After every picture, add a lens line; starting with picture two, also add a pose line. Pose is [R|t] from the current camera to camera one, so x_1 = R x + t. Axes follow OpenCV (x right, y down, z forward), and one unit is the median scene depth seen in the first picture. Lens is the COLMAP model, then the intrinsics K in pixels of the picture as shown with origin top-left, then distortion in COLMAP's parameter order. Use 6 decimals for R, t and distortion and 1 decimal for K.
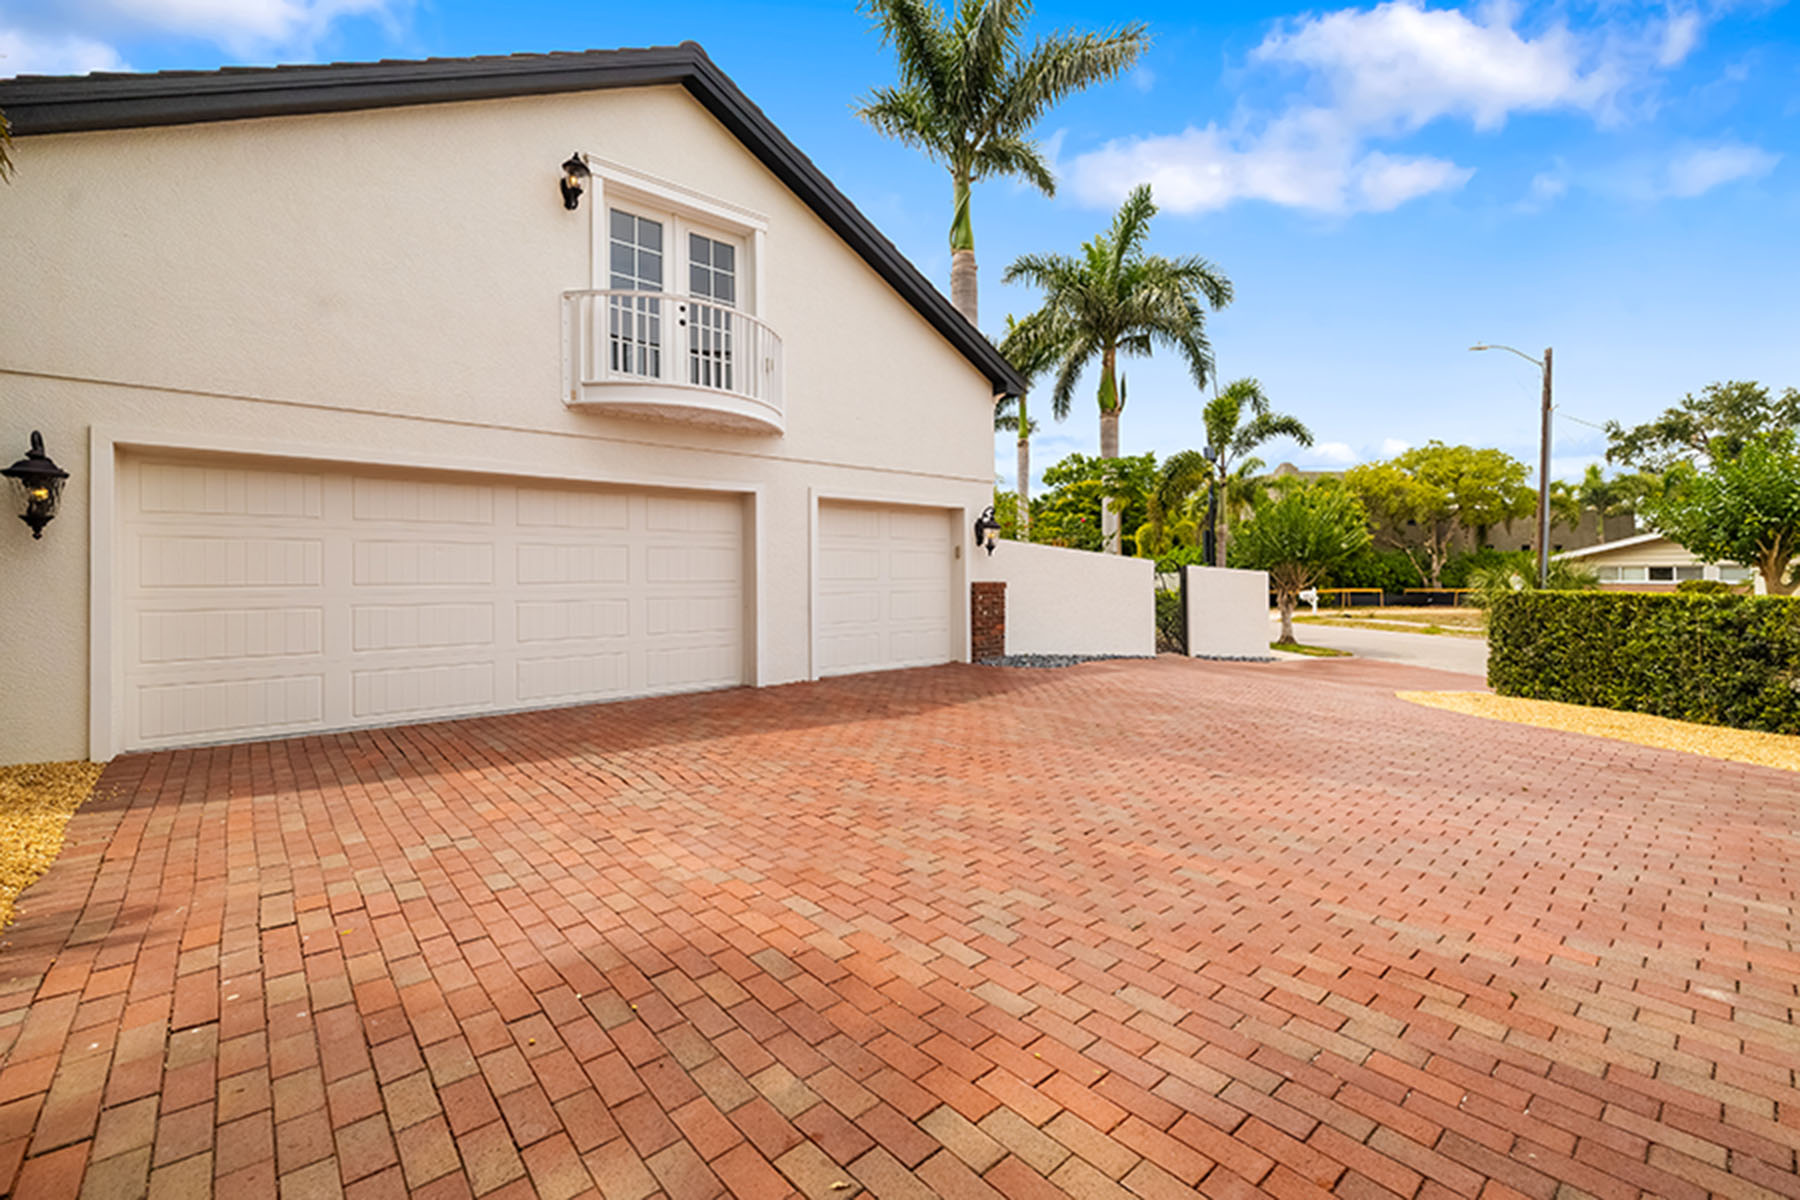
lens RADIAL K [[770.3, 0, 898.2], [0, 770.3, 588.4], [0, 0, 1]] dist [-0.003332, 0.000739]
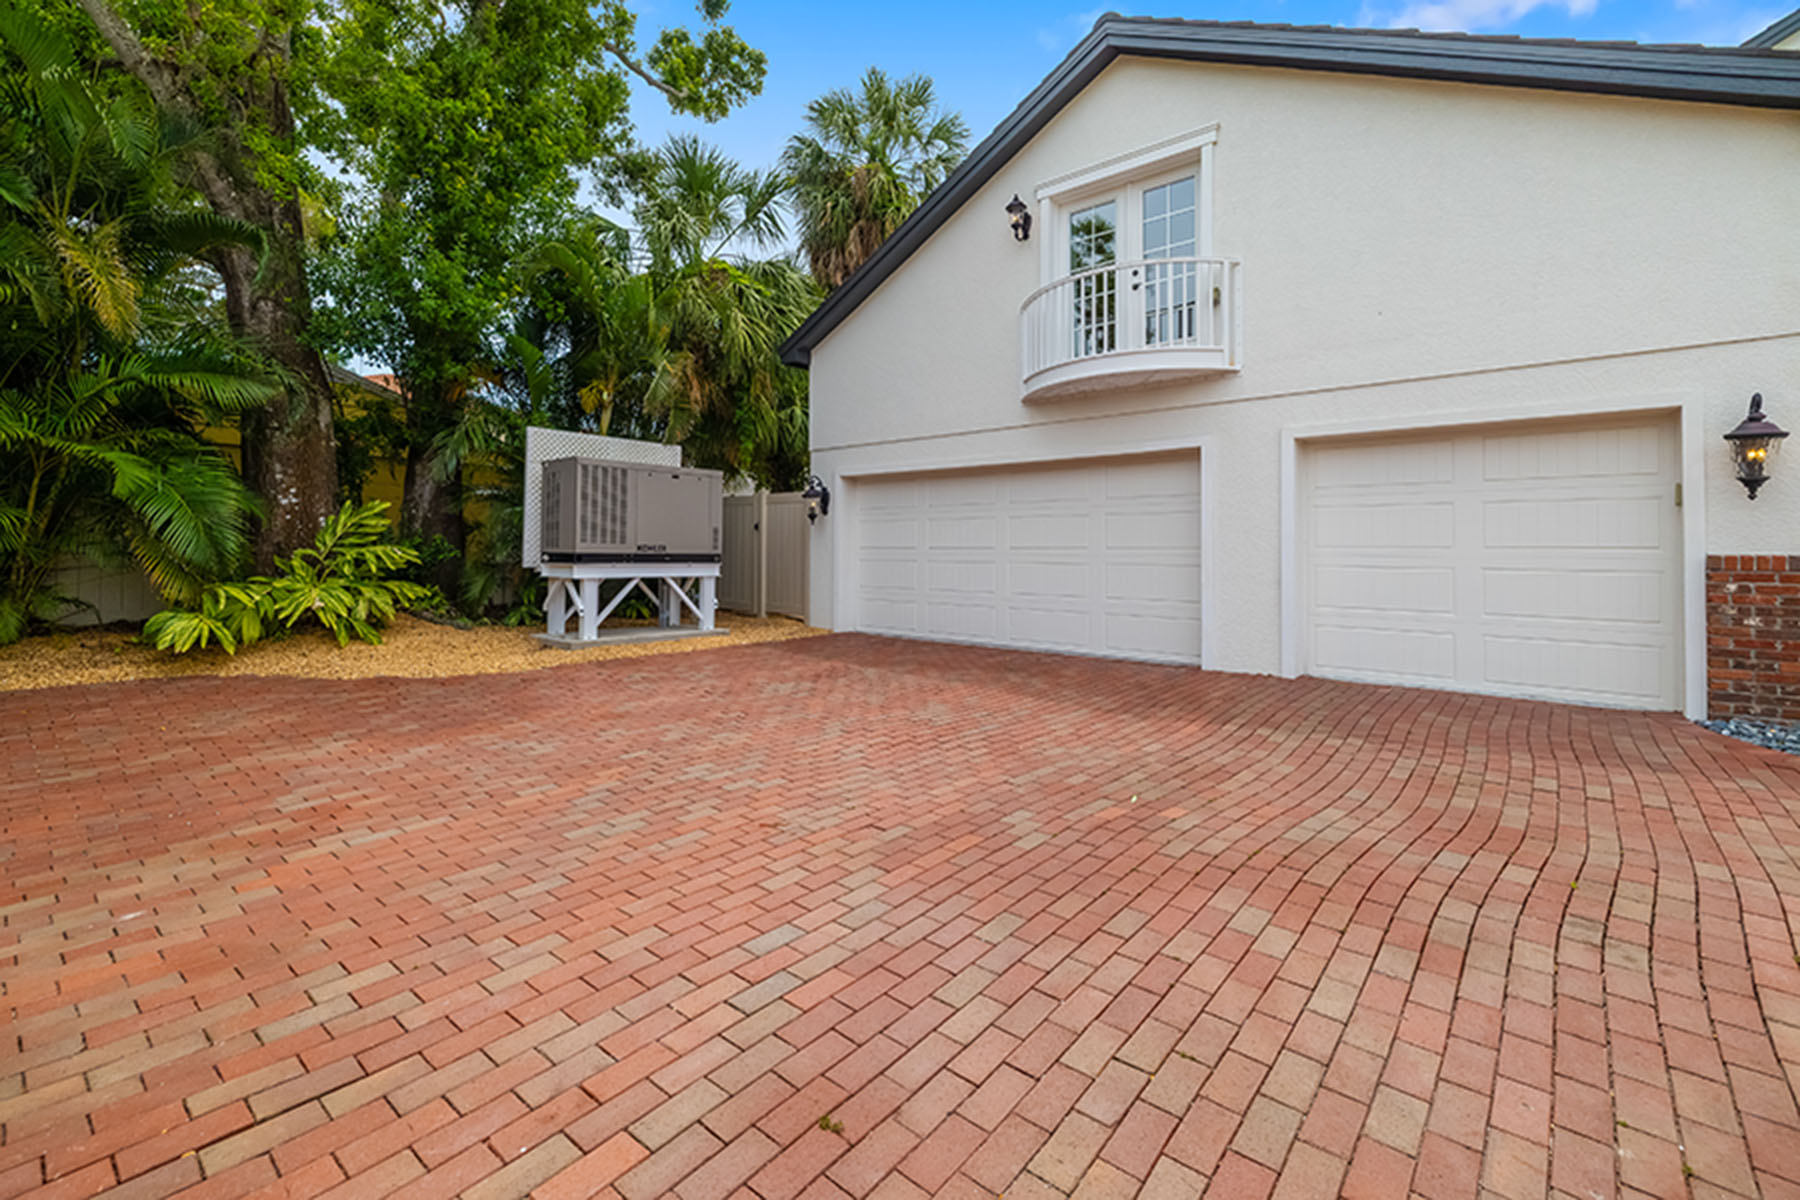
lens RADIAL K [[770.3, 0, 877.7], [0, 770.3, 538.5], [0, 0, 1]] dist [-0.003332, 0.000739]
pose [[0.134337, -0.003480, -0.990930, 0.633050], [-0.014769, 0.999876, -0.005513, -0.009617], [0.990826, 0.015376, 0.134269, 0.520587]]
